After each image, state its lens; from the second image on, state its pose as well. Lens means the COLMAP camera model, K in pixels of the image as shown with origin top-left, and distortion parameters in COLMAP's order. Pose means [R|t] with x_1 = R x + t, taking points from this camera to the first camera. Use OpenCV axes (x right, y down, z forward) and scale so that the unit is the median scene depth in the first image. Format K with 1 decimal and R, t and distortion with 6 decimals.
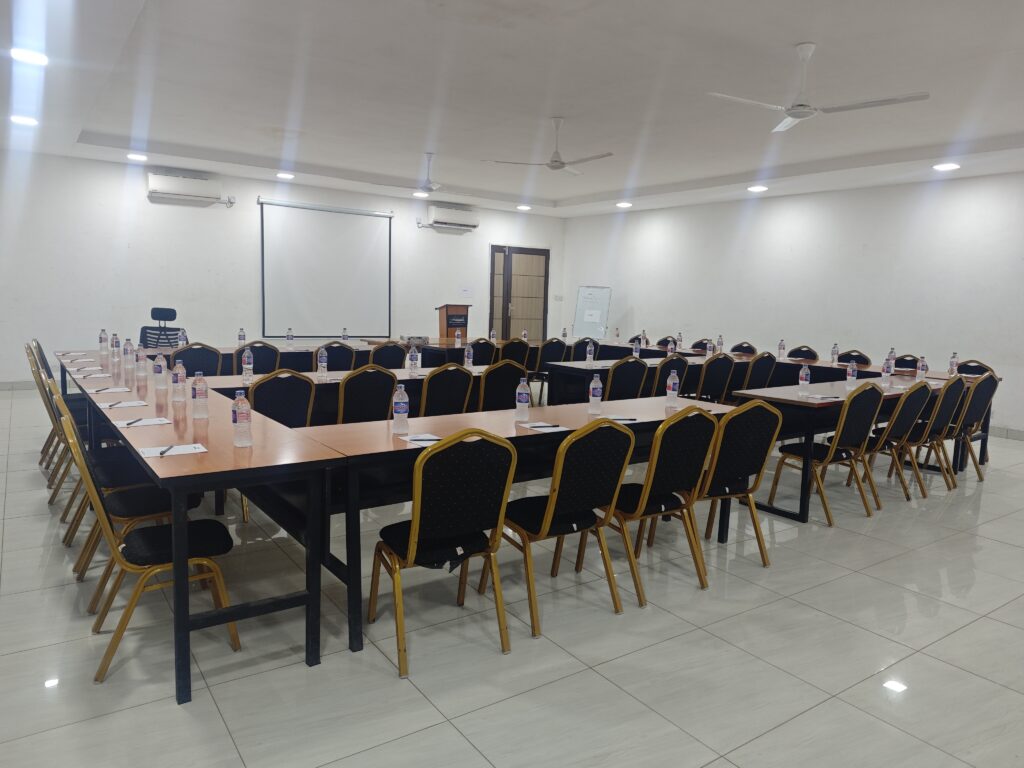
lens RADIAL K [[697.0, 0, 519.1], [0, 697.0, 389.3], [0, 0, 1]] dist [0.032077, -0.052563]
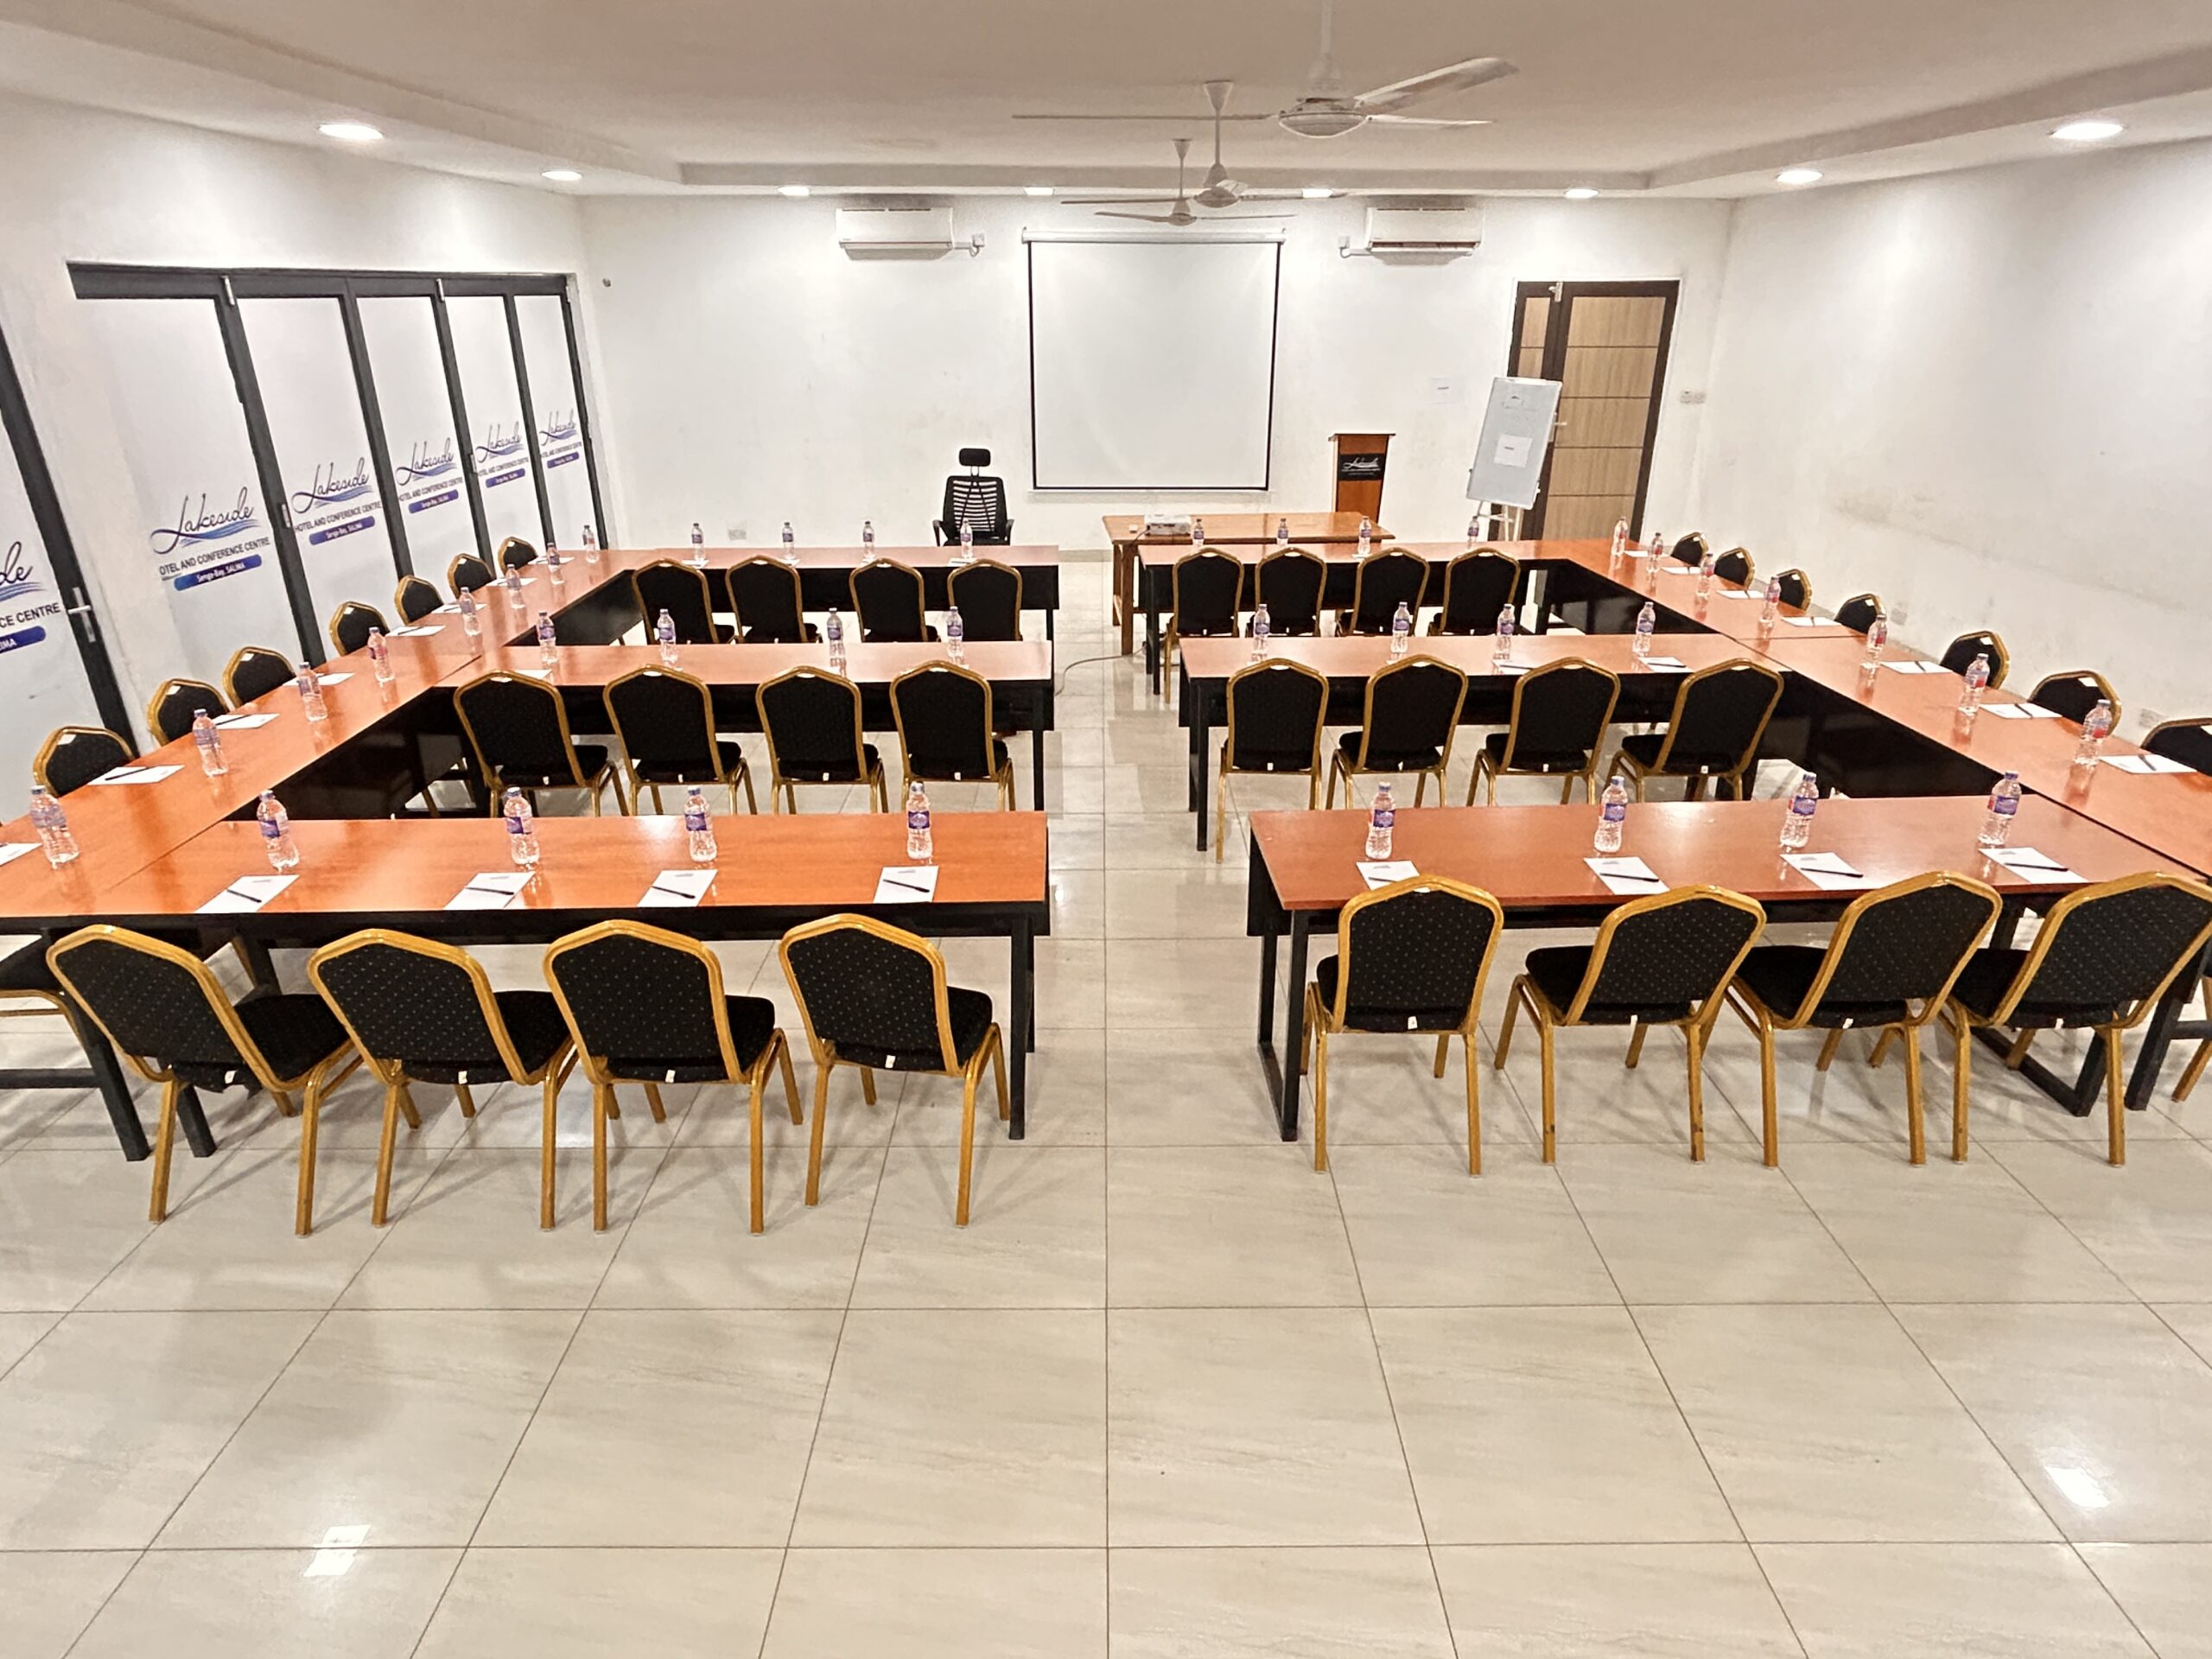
lens RADIAL K [[1260.2, 0, 1102.3], [0, 1260.2, 819.7], [0, 0, 1]] dist [-0.005411, 0.003873]
pose [[0.818231, 0.188865, -0.542981, 0.347694], [-0.045387, 0.962770, 0.266486, -0.104489], [0.573095, -0.193403, 0.796340, 0.167587]]
